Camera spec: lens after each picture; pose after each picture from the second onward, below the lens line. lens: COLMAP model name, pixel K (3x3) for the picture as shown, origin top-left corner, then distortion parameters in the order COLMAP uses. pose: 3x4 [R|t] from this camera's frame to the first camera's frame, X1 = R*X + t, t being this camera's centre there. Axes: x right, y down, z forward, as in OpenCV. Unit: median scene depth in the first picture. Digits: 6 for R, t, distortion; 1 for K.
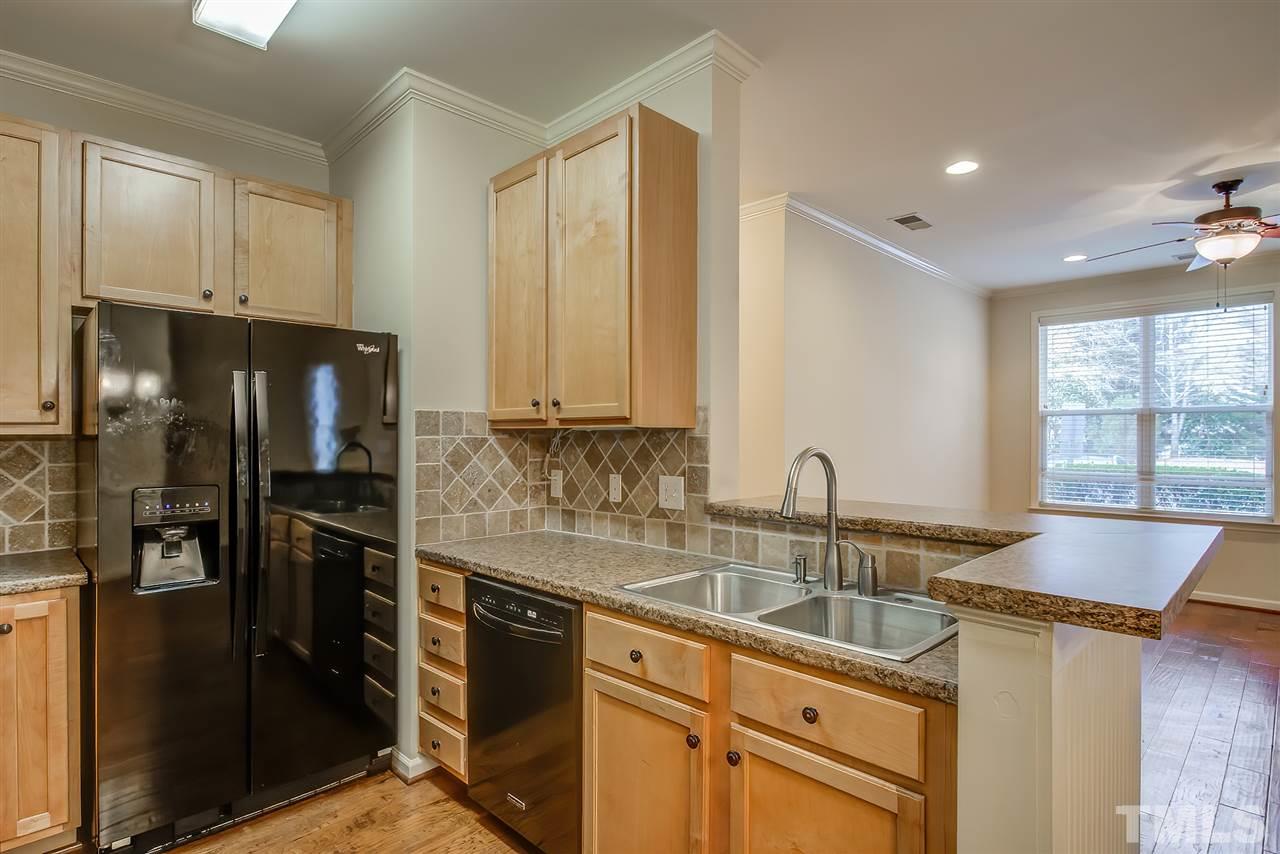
lens RADIAL K [[652.7, 0, 637.1], [0, 652.7, 436.1], [0, 0, 1]] dist [-0.000055, -0.001127]
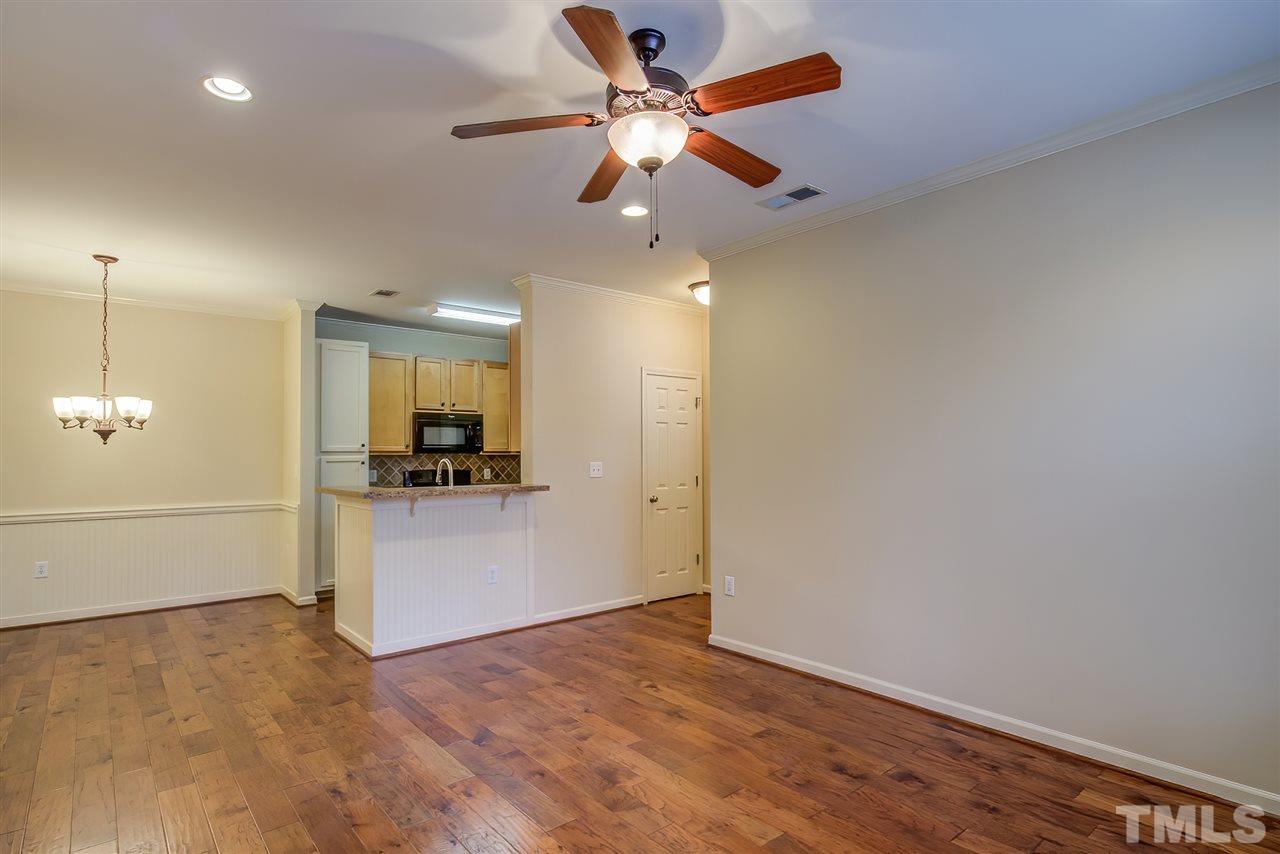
lens RADIAL K [[660.3, 0, 654.2], [0, 660.3, 441.9], [0, 0, 1]] dist [0.000348, 0.000149]
pose [[-0.075743, -0.018426, -0.996957, 2.097550], [0.005276, 0.999808, -0.018879, 0.000838], [0.997113, -0.006690, -0.075631, 1.452748]]
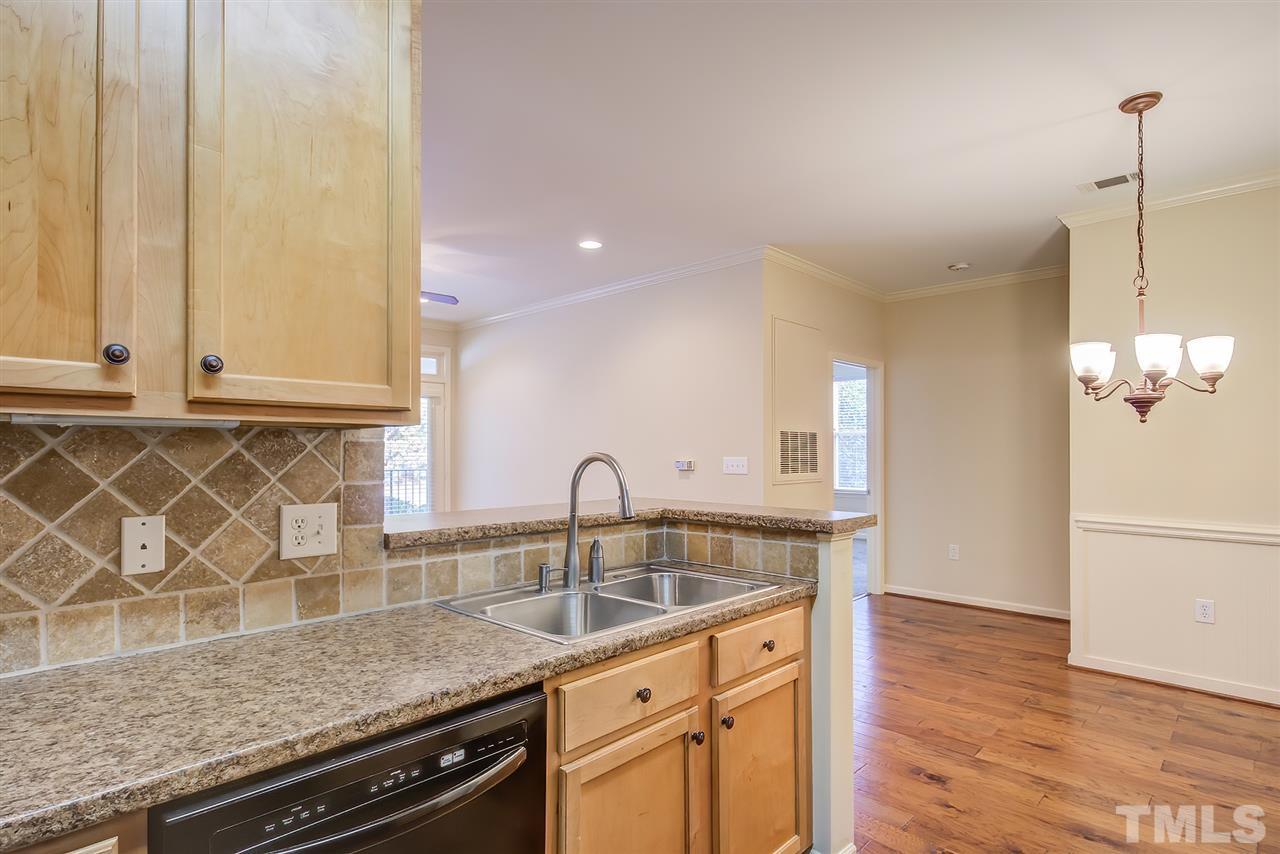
lens RADIAL K [[651.4, 0, 662.6], [0, 651.4, 442.4], [0, 0, 1]] dist [0.001430, 0.000450]
pose [[-0.040637, 0.012480, 0.999096, -0.545663], [0.000648, 0.999922, -0.012464, 0.009256], [-0.999174, 0.000141, -0.040642, 0.637368]]
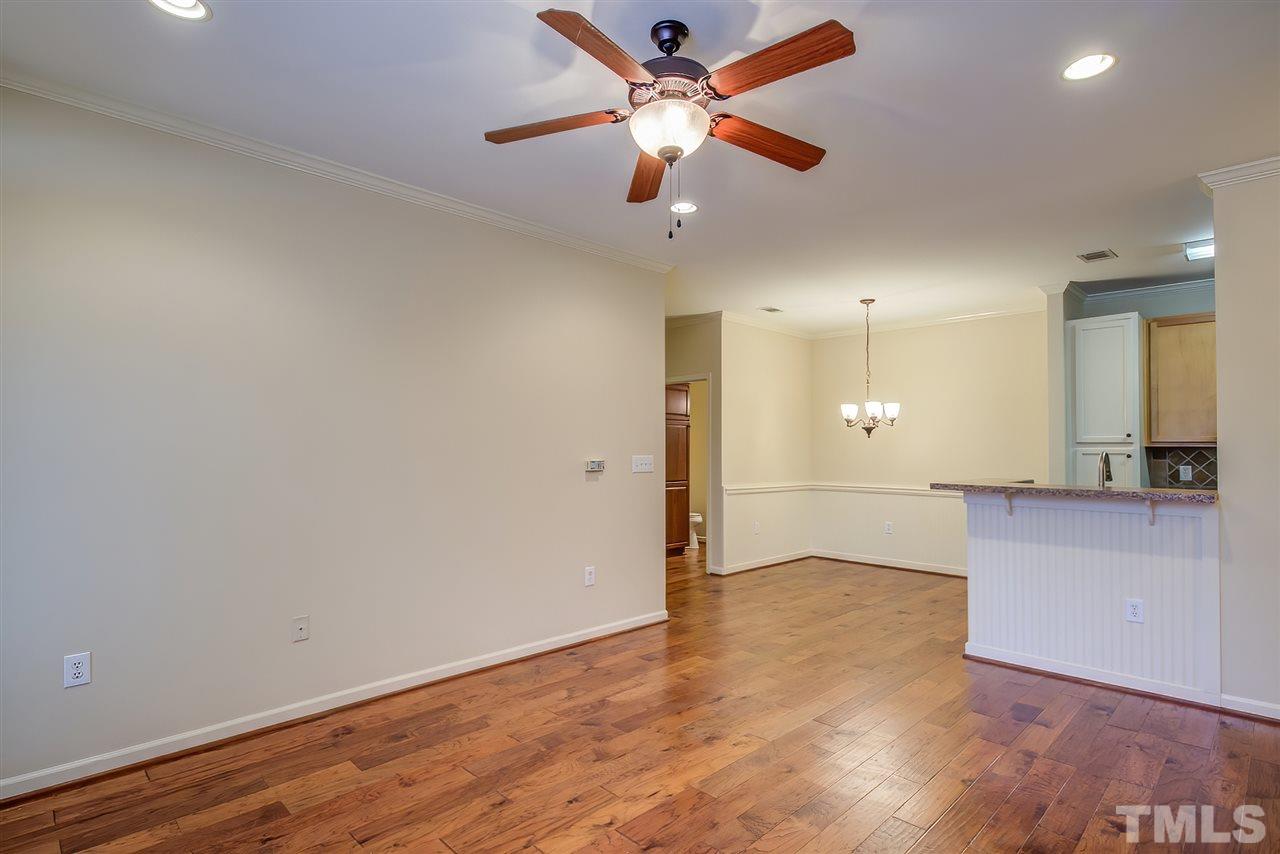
lens RADIAL K [[649.7, 0, 635.2], [0, 649.7, 434.1], [0, 0, 1]] dist [0.000188, 0.000300]
pose [[-0.999994, -0.003124, -0.001654, 1.296930], [-0.003091, 0.999803, -0.019601, 0.002336], [0.001715, -0.019596, -0.999807, 2.216129]]
